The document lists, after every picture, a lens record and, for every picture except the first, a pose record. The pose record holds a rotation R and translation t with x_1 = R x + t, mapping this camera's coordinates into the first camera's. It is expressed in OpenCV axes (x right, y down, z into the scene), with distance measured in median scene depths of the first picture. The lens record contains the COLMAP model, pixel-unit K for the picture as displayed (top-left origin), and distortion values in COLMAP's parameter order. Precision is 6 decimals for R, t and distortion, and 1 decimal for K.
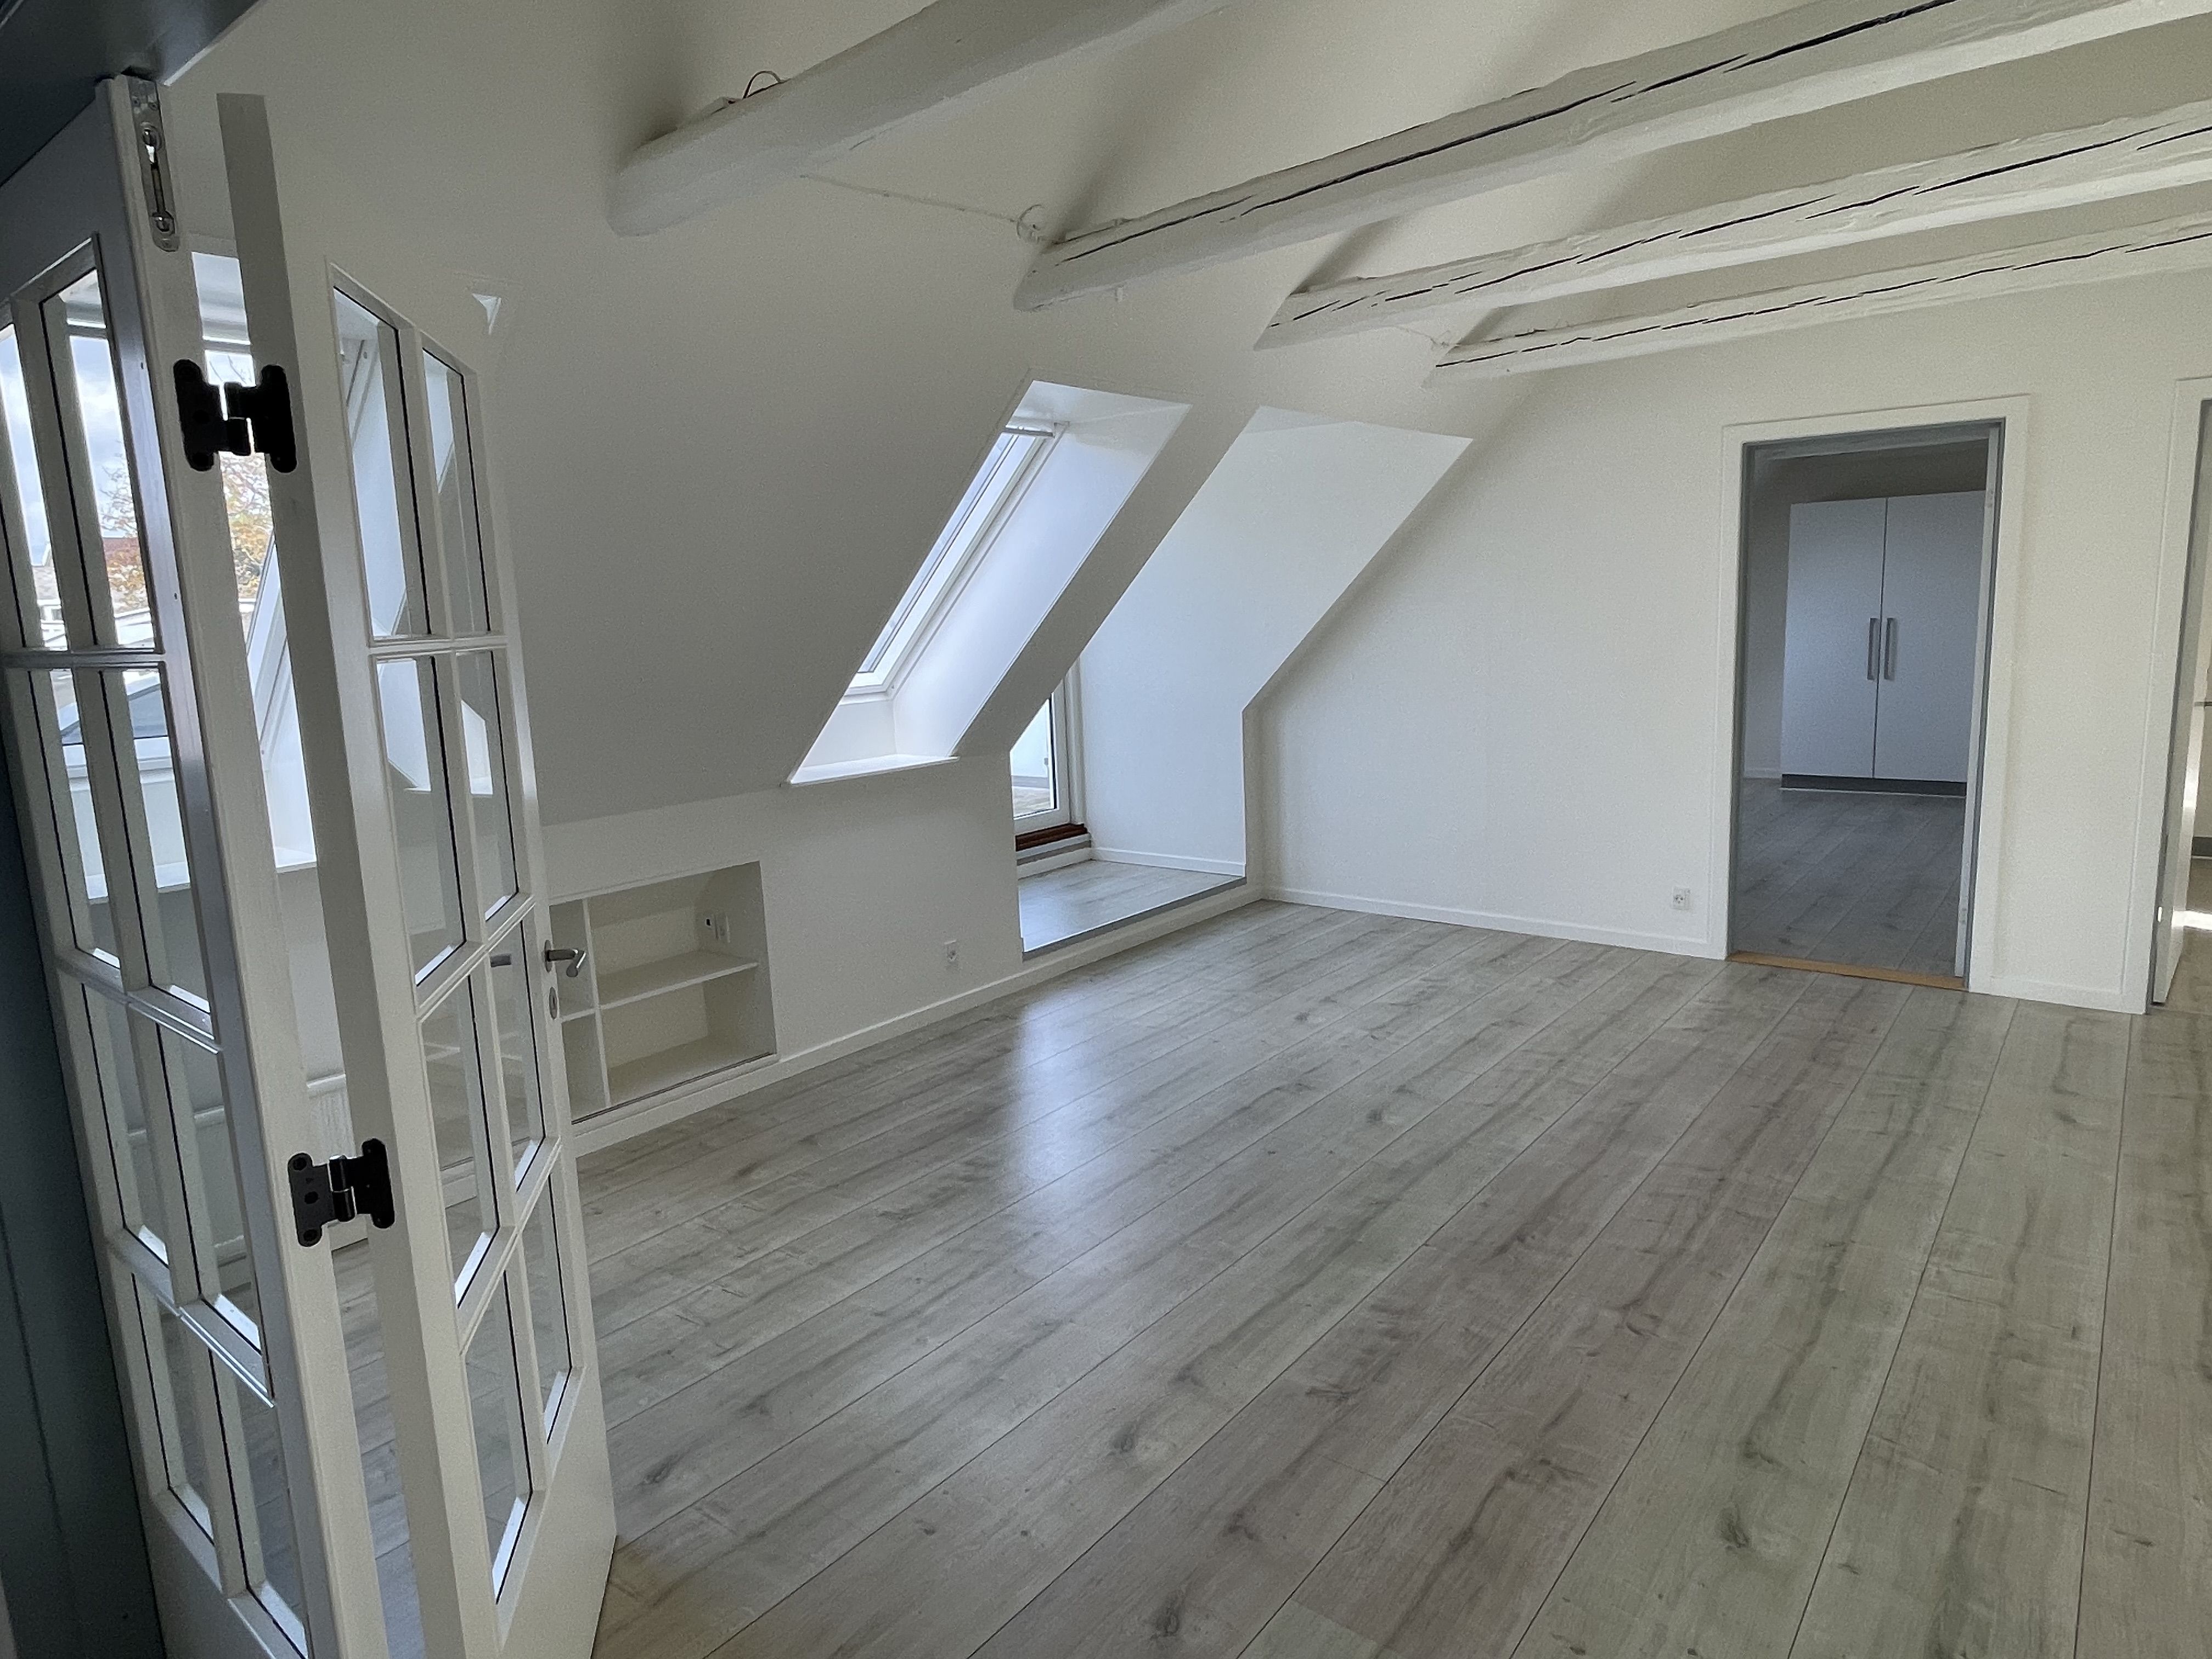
lens RADIAL K [[1325.3, 0, 1112.1], [0, 1325.3, 821.3], [0, 0, 1]] dist [-0.003038, -0.001441]
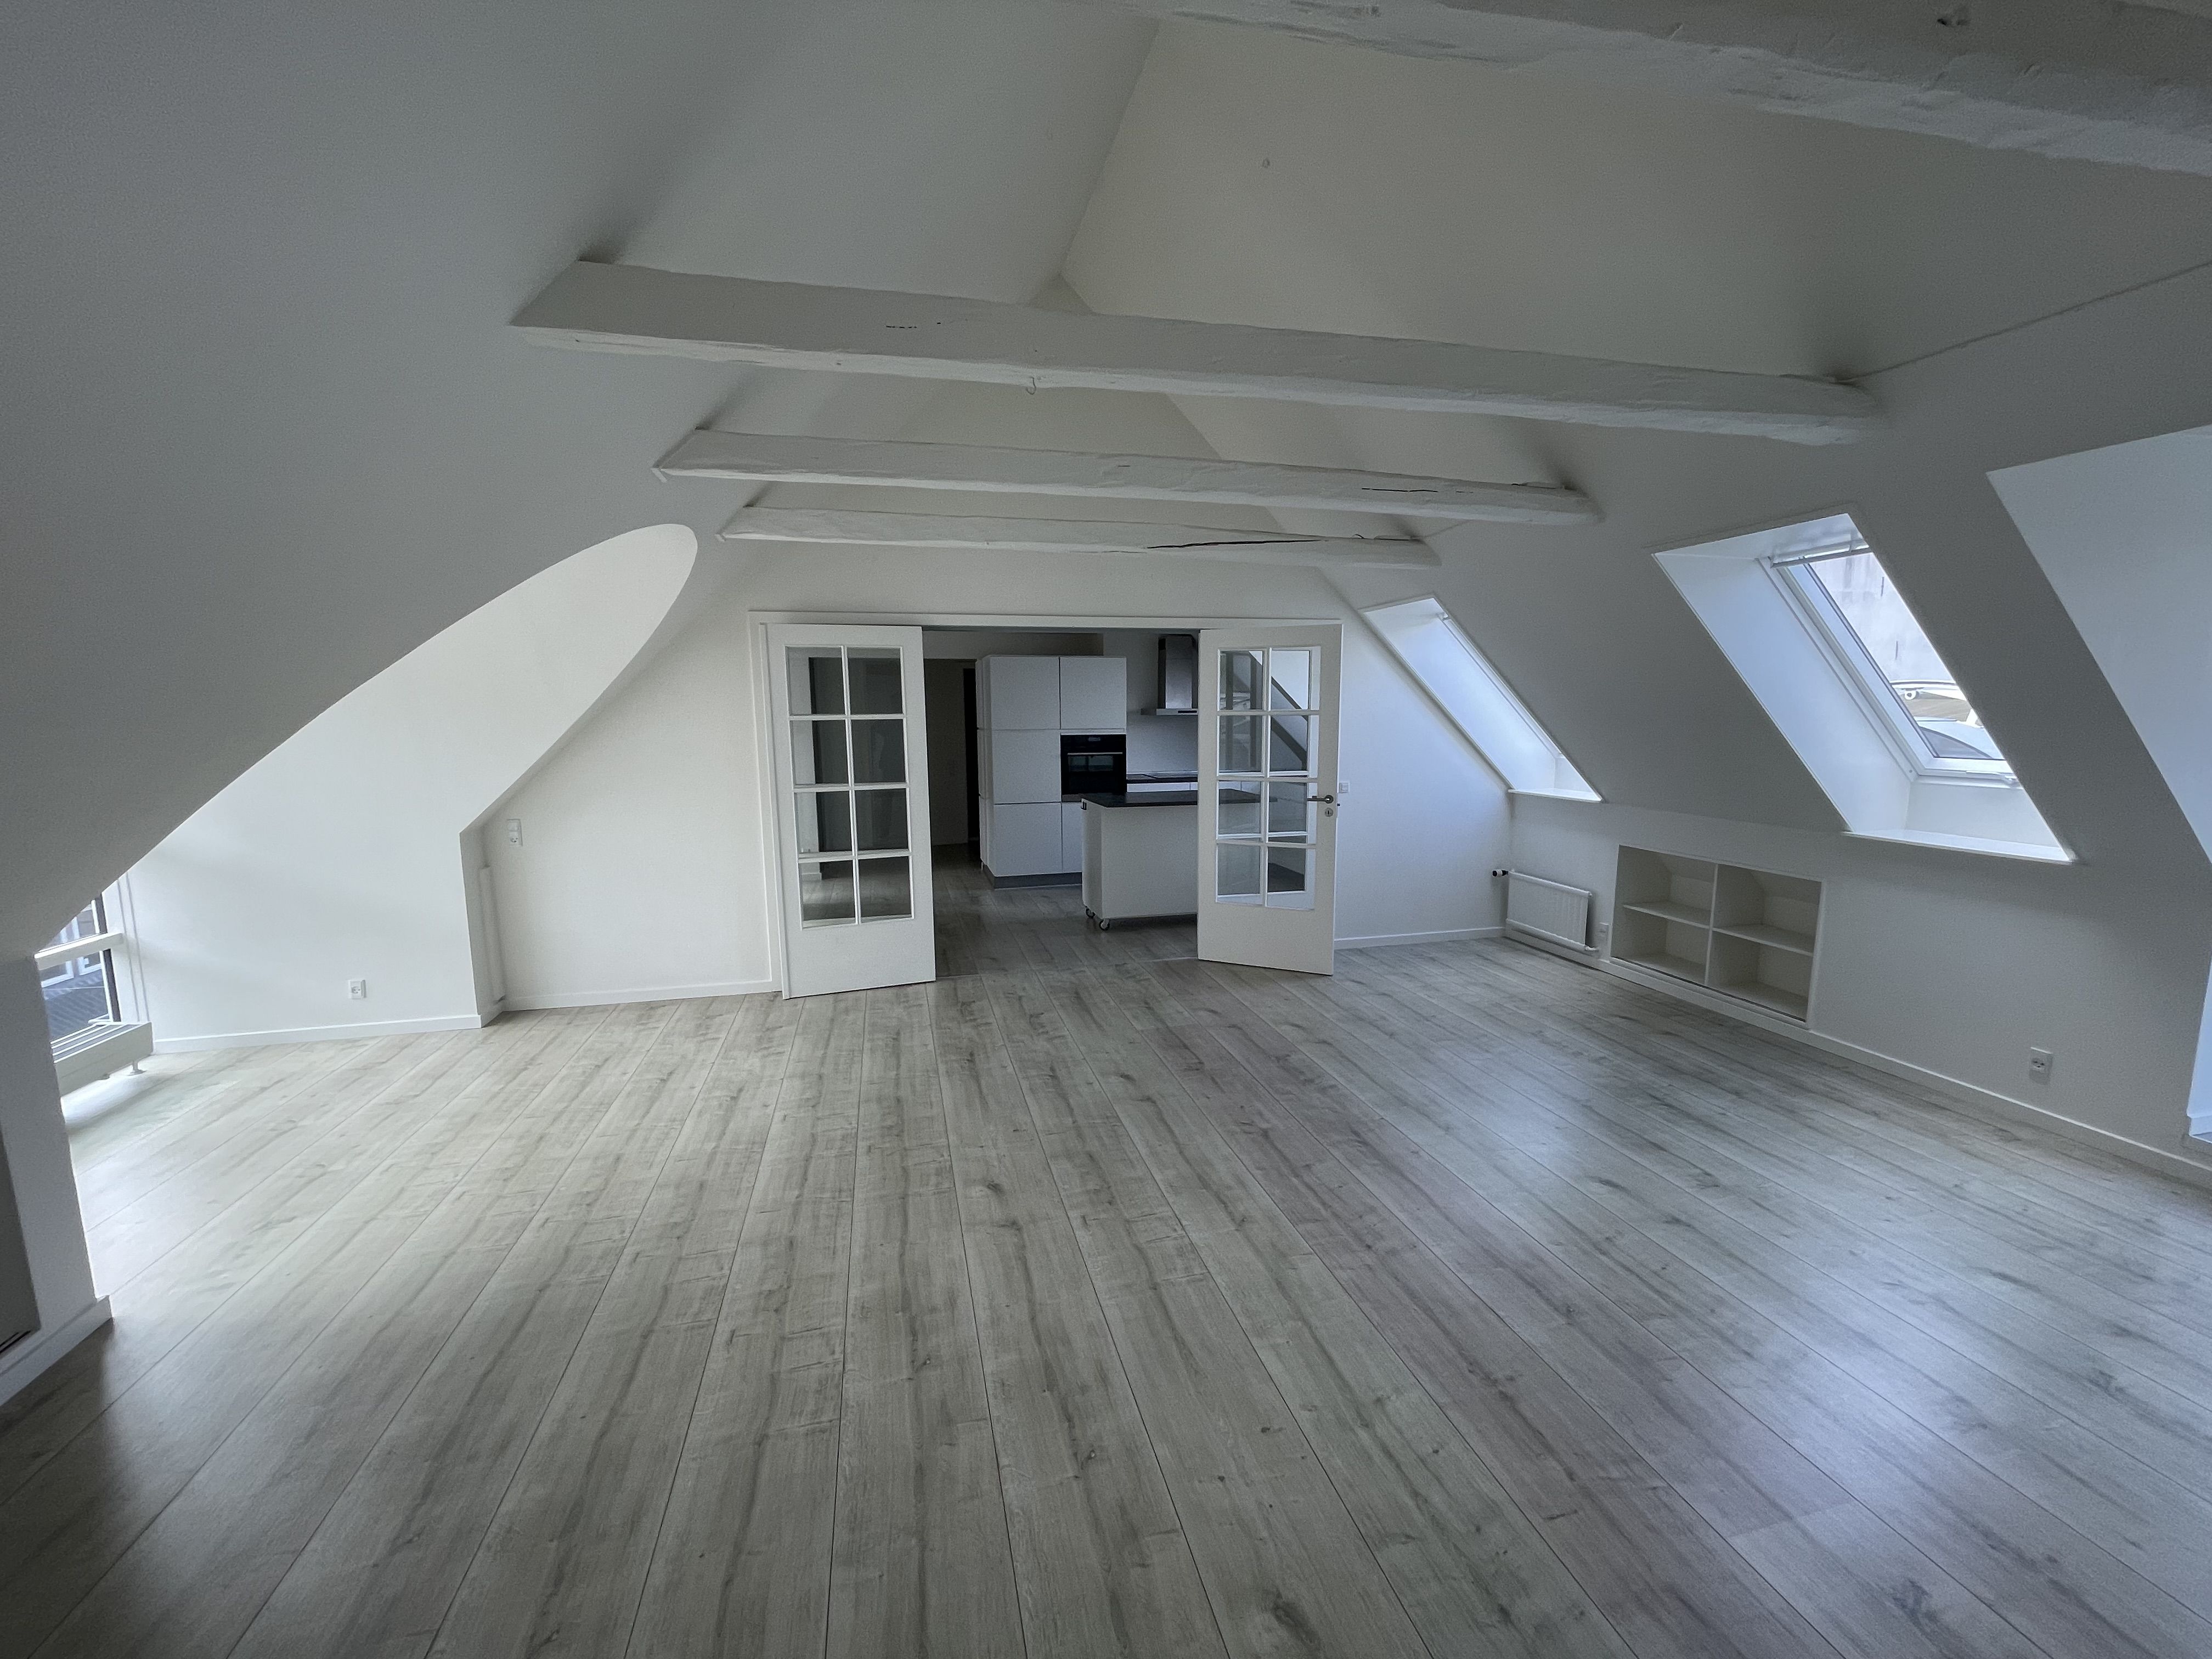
lens RADIAL K [[892.7, 0, 1108.2], [0, 892.7, 830.6], [0, 0, 1]] dist [-0.001890, -0.000221]
pose [[-0.611418, 0.152685, -0.776438, 0.933480], [-0.096096, 0.959619, 0.264380, -0.202608], [0.785451, 0.236259, -0.572056, 0.975098]]
